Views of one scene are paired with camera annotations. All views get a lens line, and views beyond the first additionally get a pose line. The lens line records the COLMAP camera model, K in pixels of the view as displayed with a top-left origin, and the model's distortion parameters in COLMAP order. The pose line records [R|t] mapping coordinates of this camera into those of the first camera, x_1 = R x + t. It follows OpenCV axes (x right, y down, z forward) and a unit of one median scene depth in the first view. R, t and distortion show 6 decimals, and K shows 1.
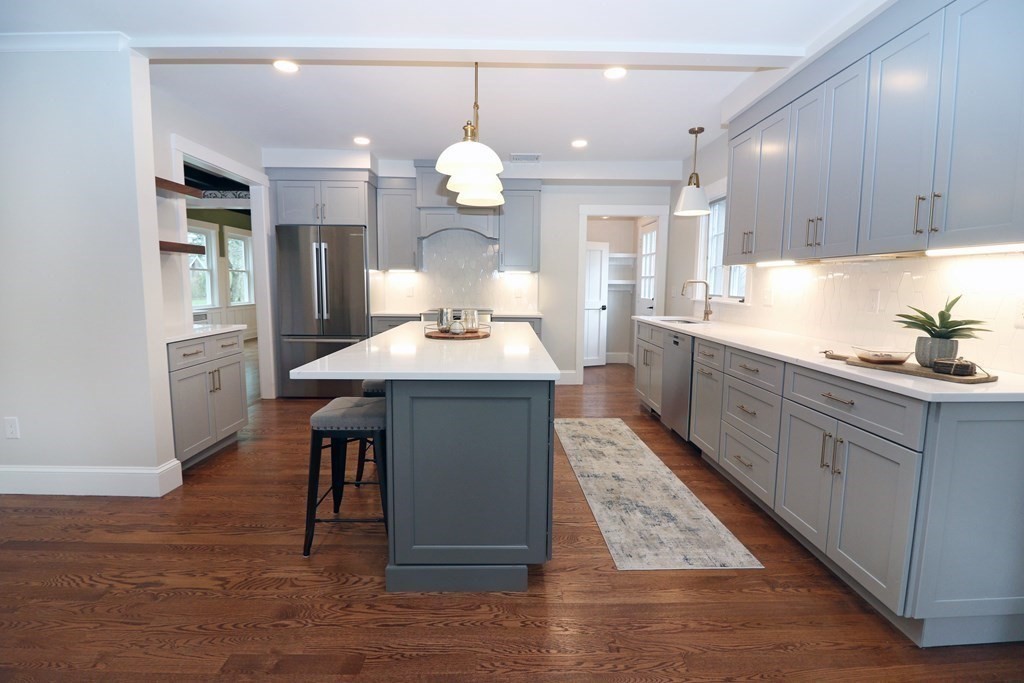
lens RADIAL K [[481.9, 0, 512.0], [0, 481.9, 341.5], [0, 0, 1]] dist [-0.009149, -0.001463]
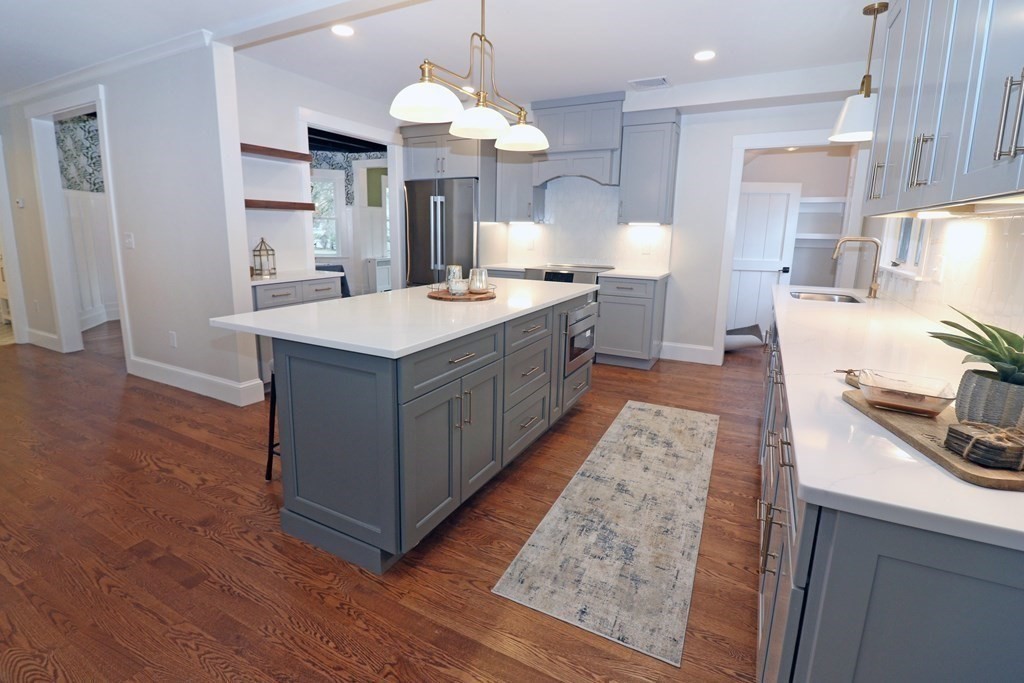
lens RADIAL K [[493.8, 0, 479.3], [0, 493.8, 327.9], [0, 0, 1]] dist [-0.014603, -0.001513]
pose [[0.861035, 0.102403, -0.498129, 0.395684], [-0.066406, 0.993770, 0.089509, -0.038271], [0.504191, -0.043992, 0.862471, 0.185017]]
